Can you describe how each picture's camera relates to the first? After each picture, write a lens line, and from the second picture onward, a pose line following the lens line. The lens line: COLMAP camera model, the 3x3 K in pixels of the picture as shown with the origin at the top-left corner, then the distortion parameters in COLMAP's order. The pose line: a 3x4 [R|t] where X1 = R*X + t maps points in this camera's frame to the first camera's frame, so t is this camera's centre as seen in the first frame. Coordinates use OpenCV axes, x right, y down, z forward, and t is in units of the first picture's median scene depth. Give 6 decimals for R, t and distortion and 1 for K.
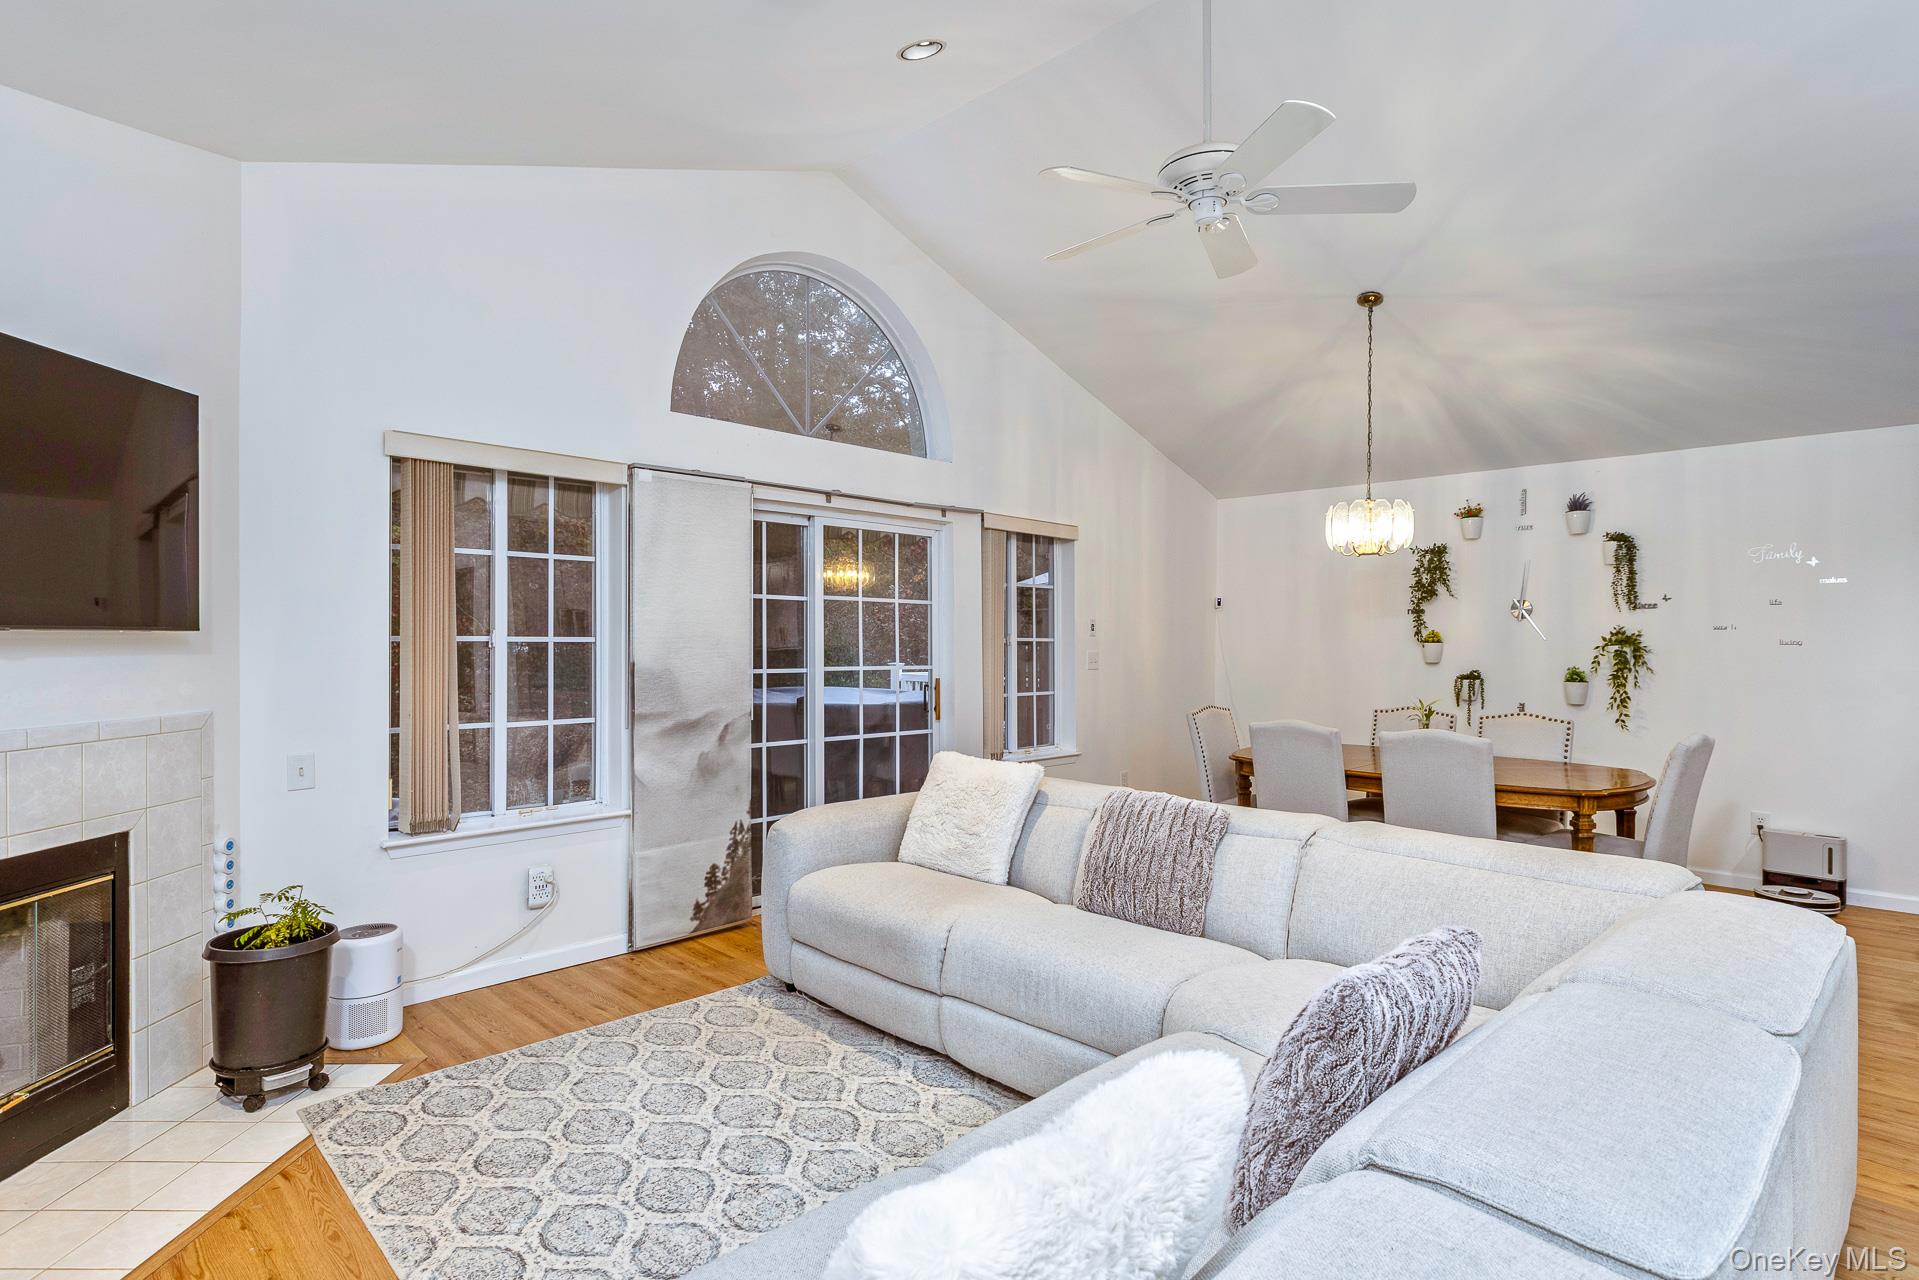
lens RADIAL K [[954.8, 0, 958.9], [0, 954.8, 644.4], [0, 0, 1]] dist [-0.001505, -0.001636]
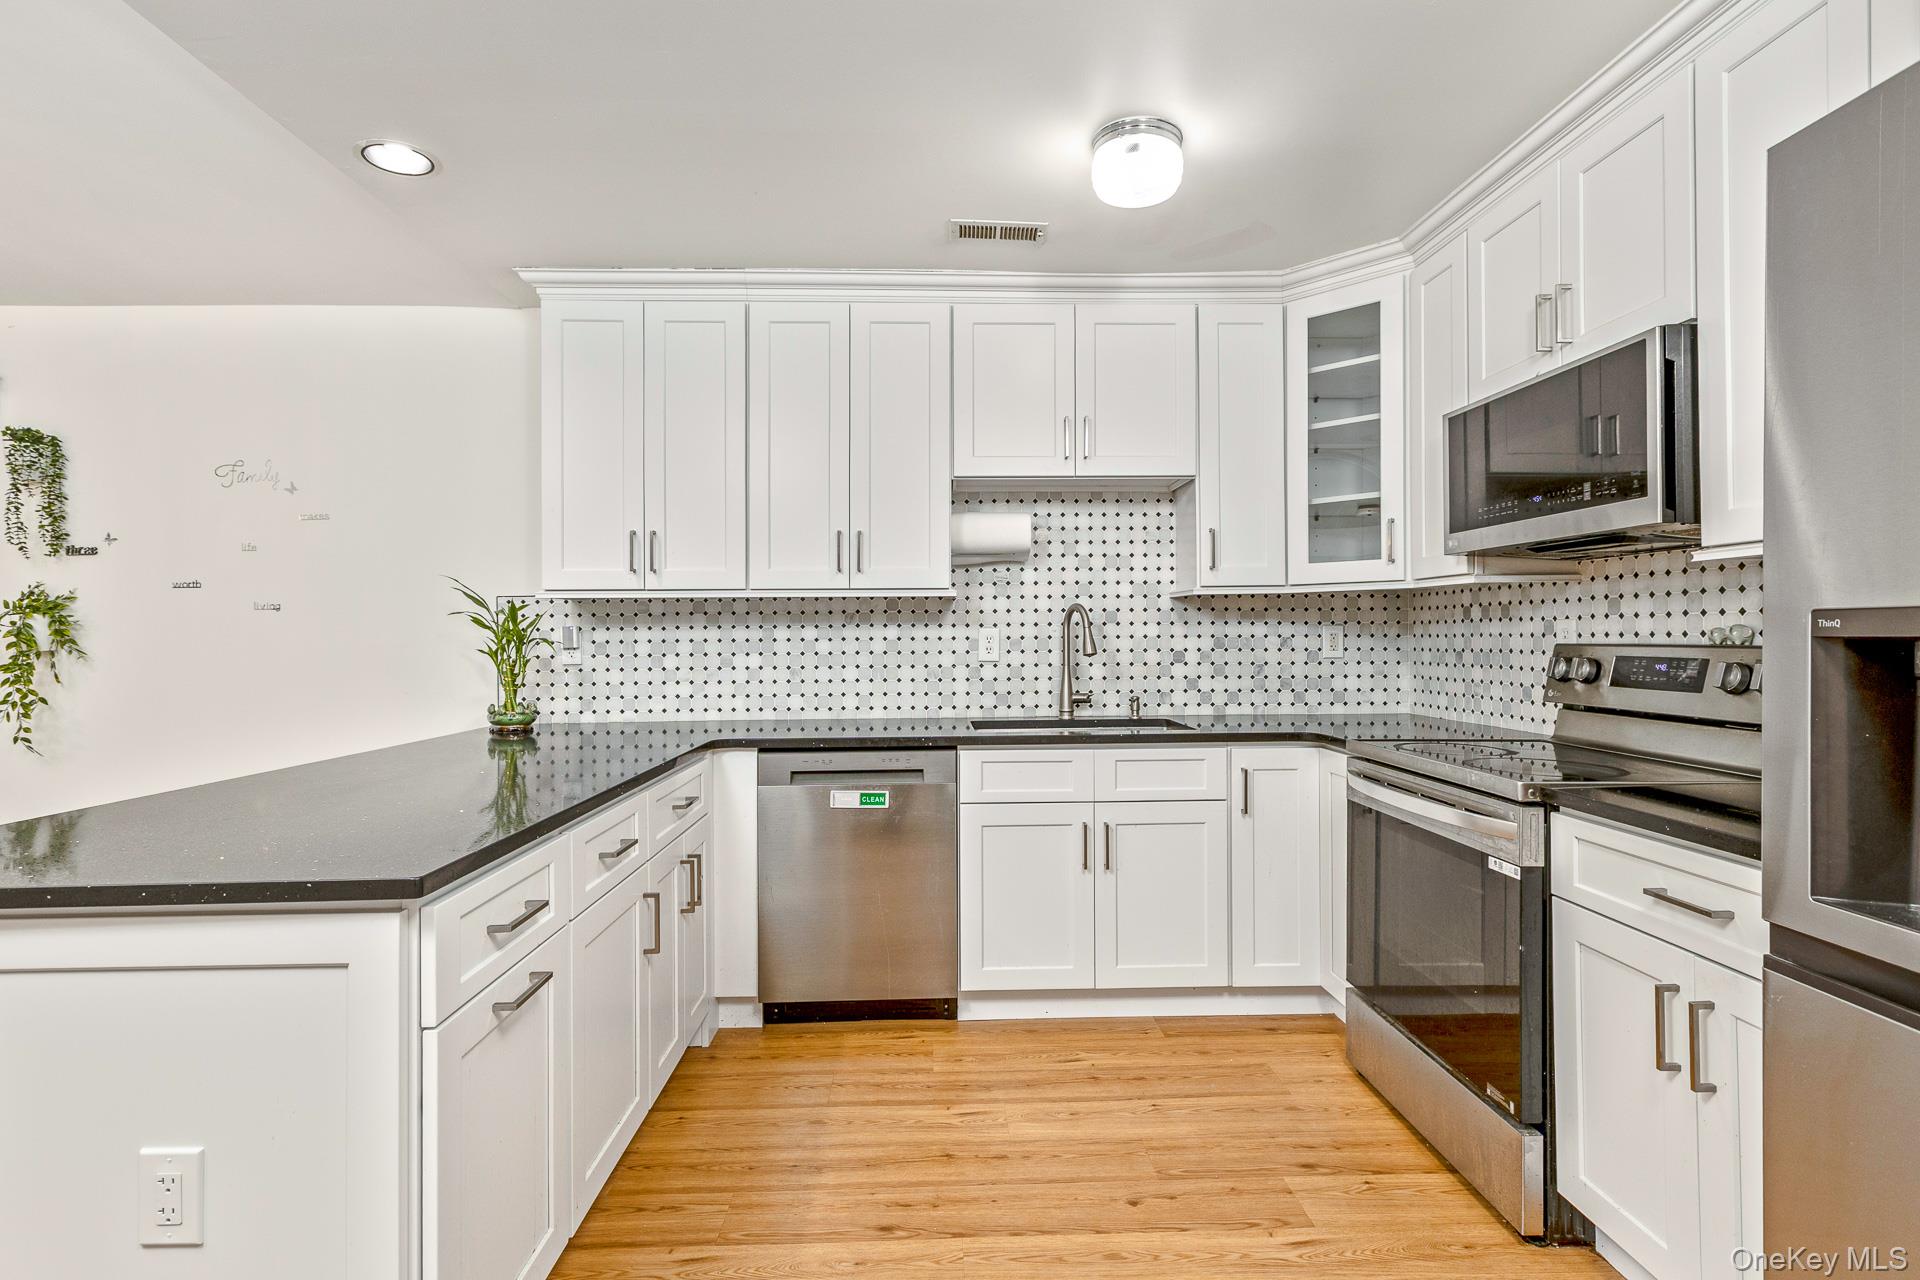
lens RADIAL K [[903.0, 0, 987.9], [0, 903.0, 627.8], [0, 0, 1]] dist [-0.000132, 0.003841]
pose [[0.675903, -0.010182, 0.736920, 0.750705], [0.020004, 0.999790, -0.004533, 0.026610], [-0.736719, 0.017805, 0.675965, 0.190932]]
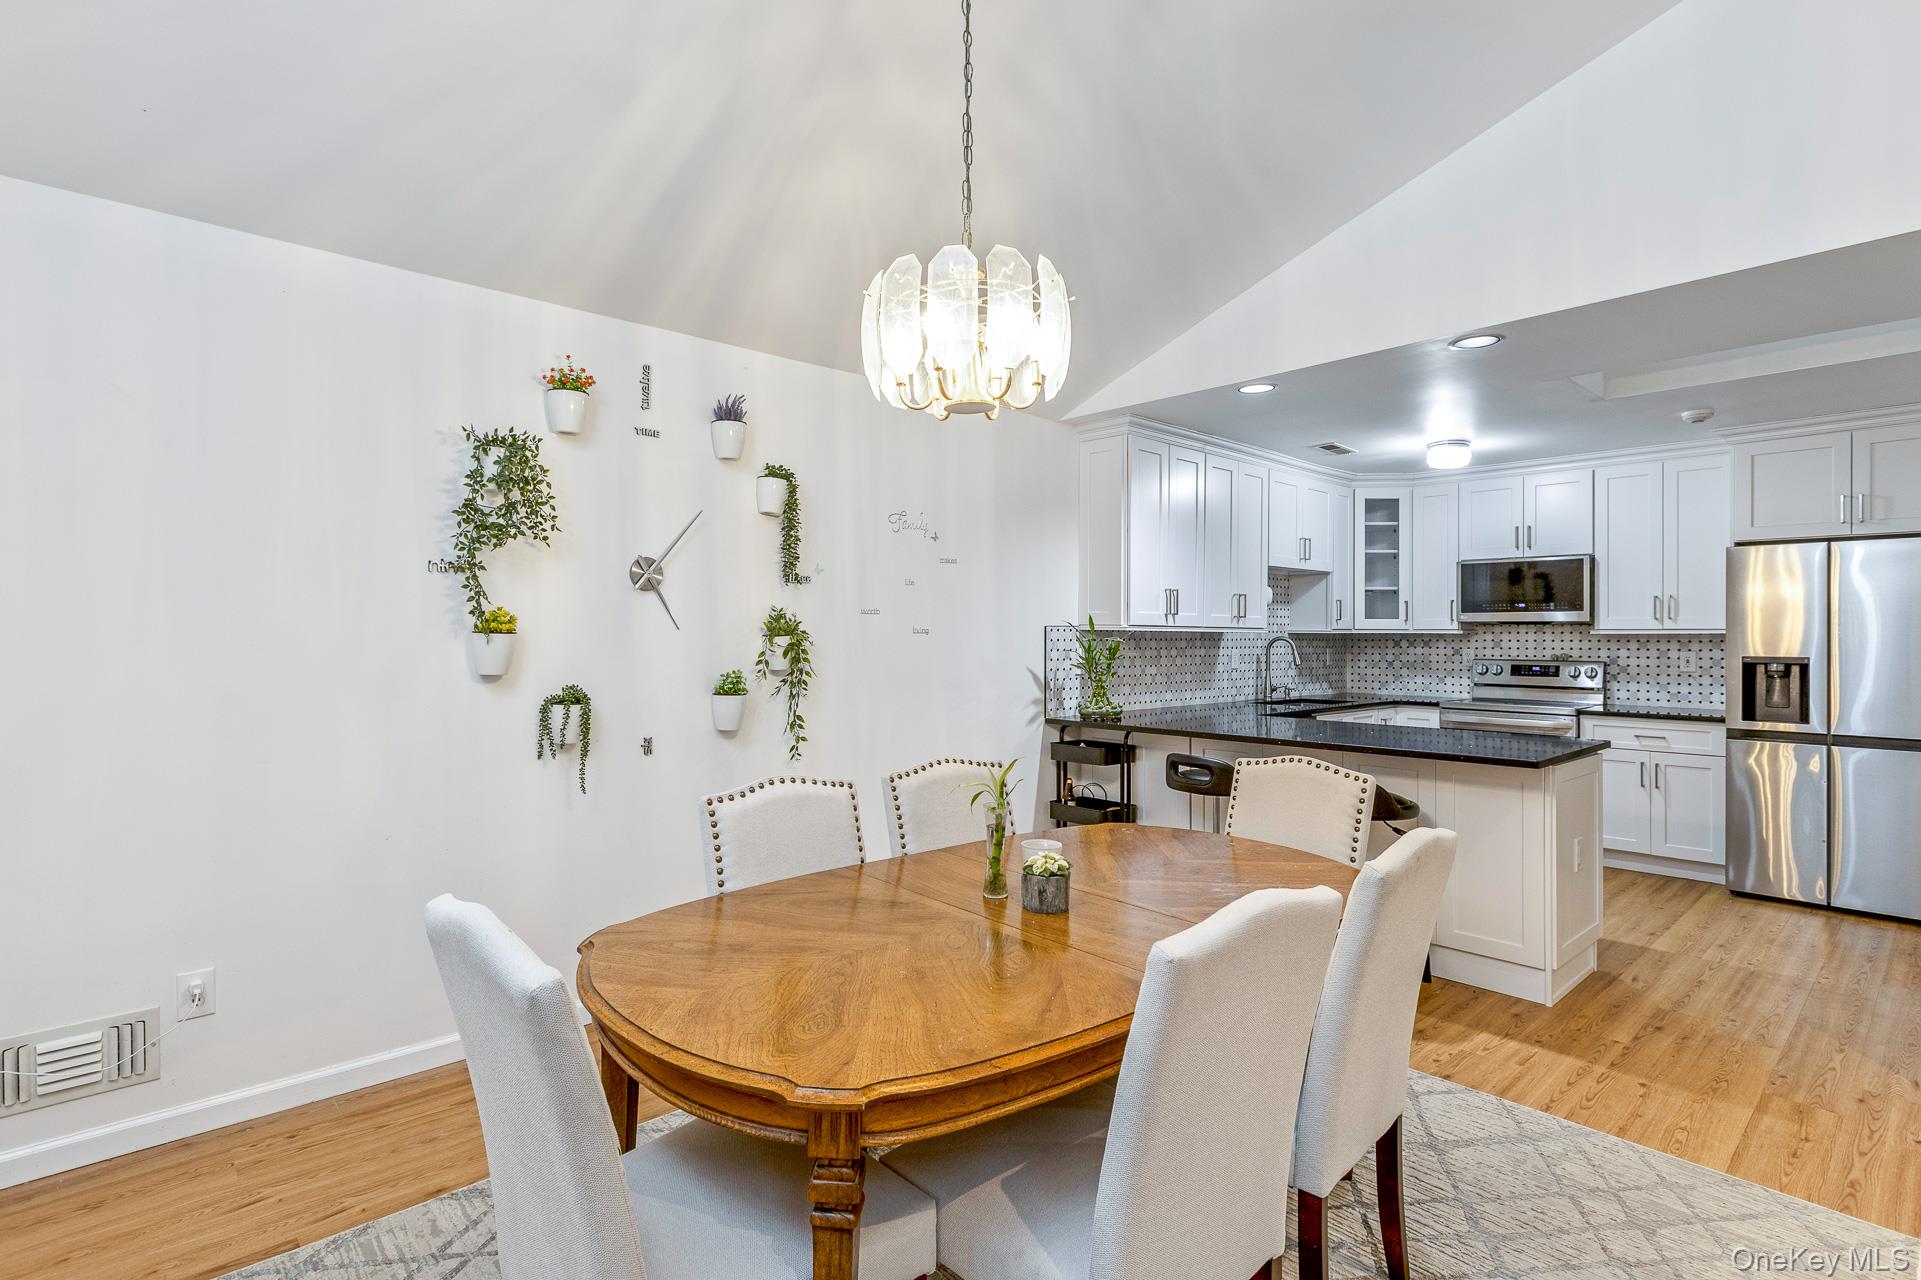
lens RADIAL K [[930.4, 0, 934.2], [0, 930.4, 627.5], [0, 0, 1]] dist [0.001196, -0.002406]
pose [[0.053888, -0.001683, 0.998546, 0.051716], [0.002366, 0.999996, 0.001557, -0.006352], [-0.998544, 0.002278, 0.053892, 0.949847]]
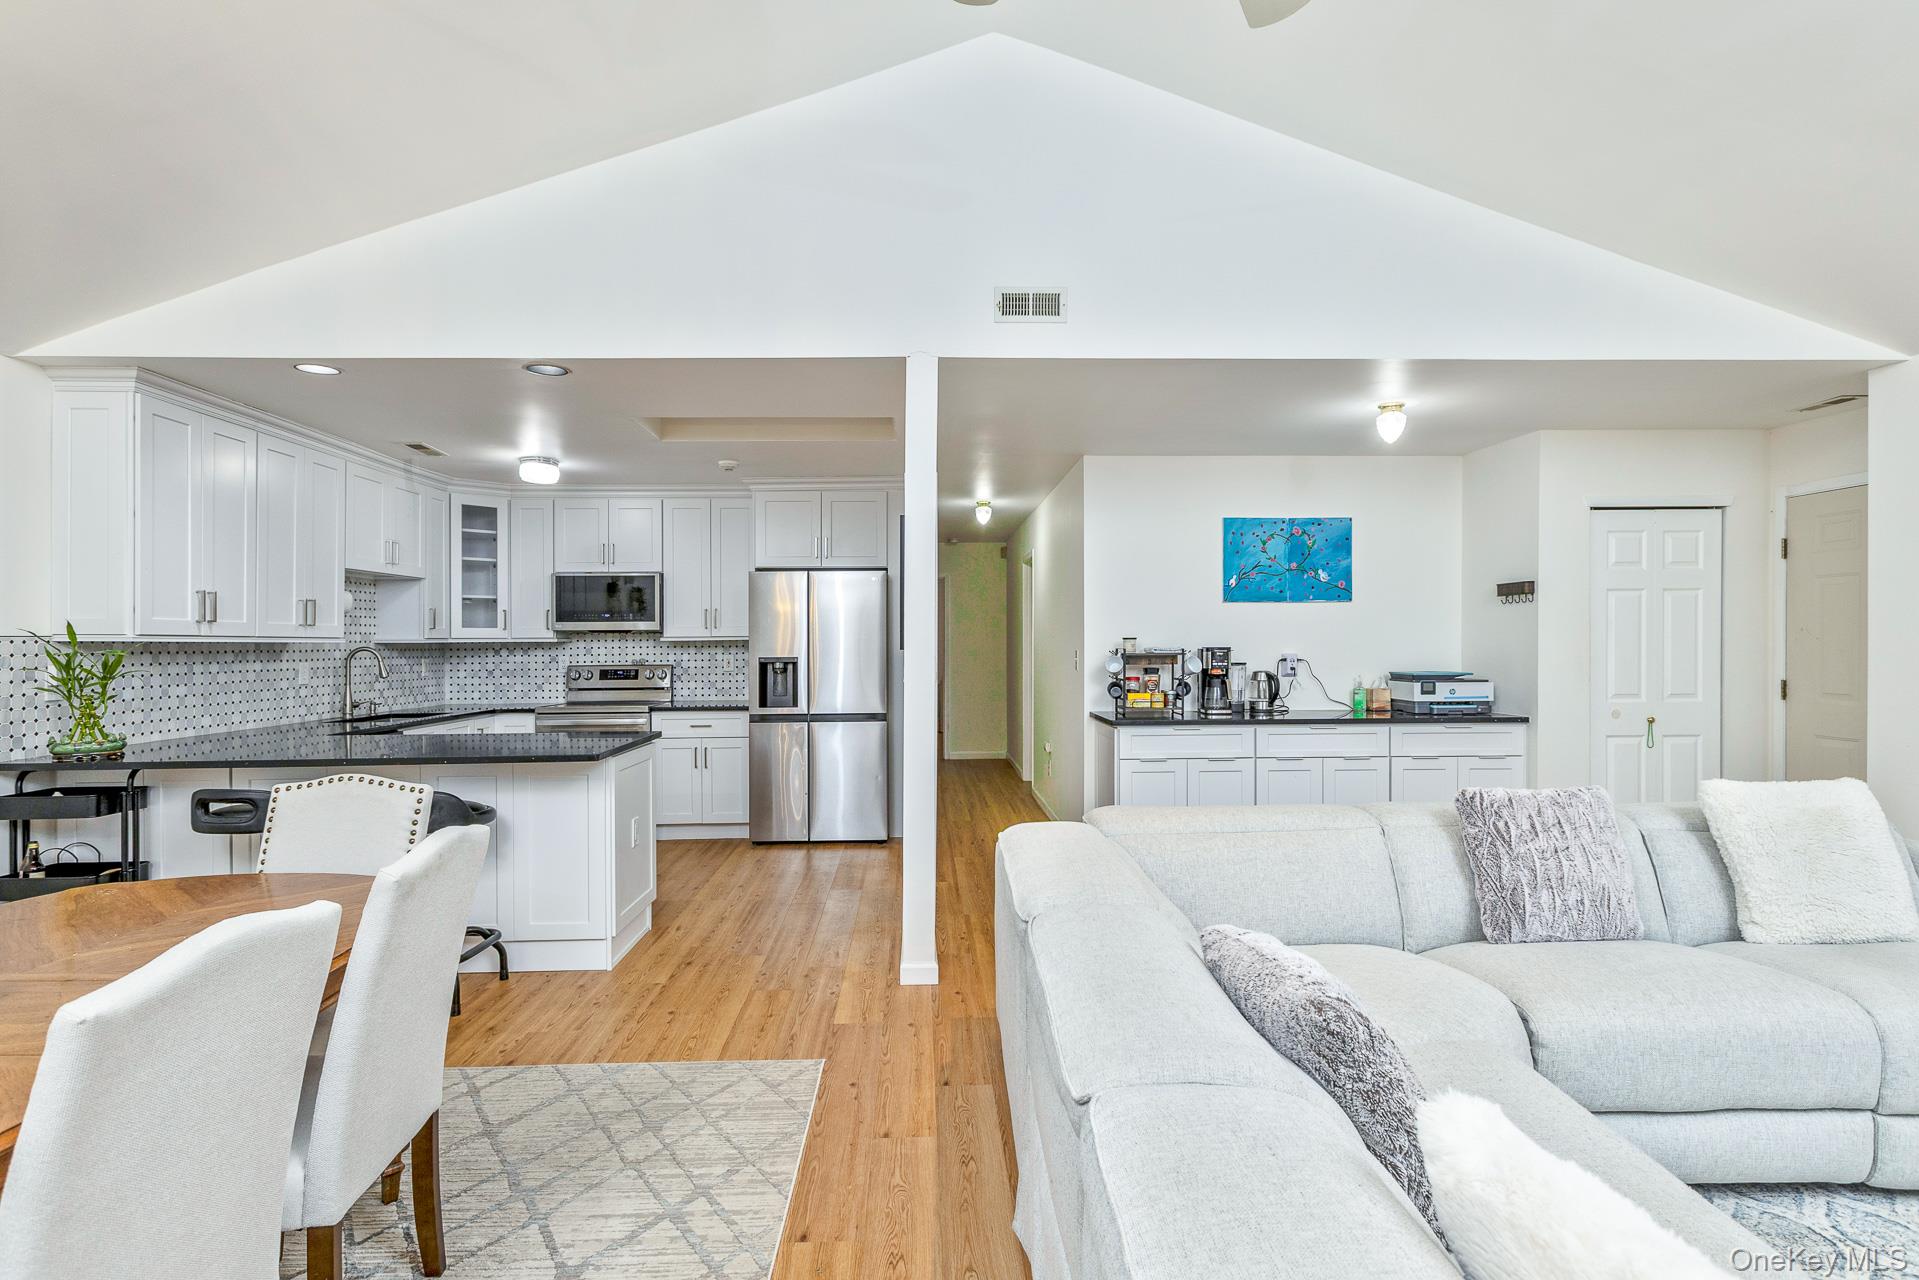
lens RADIAL K [[954.8, 0, 967.6], [0, 954.8, 627.5], [0, 0, 1]] dist [-0.001505, -0.001636]
pose [[-0.744421, 0.006343, 0.667680, 0.003627], [0.004493, 0.999980, -0.004491, -0.006065], [-0.667695, -0.000344, -0.744435, 0.927484]]
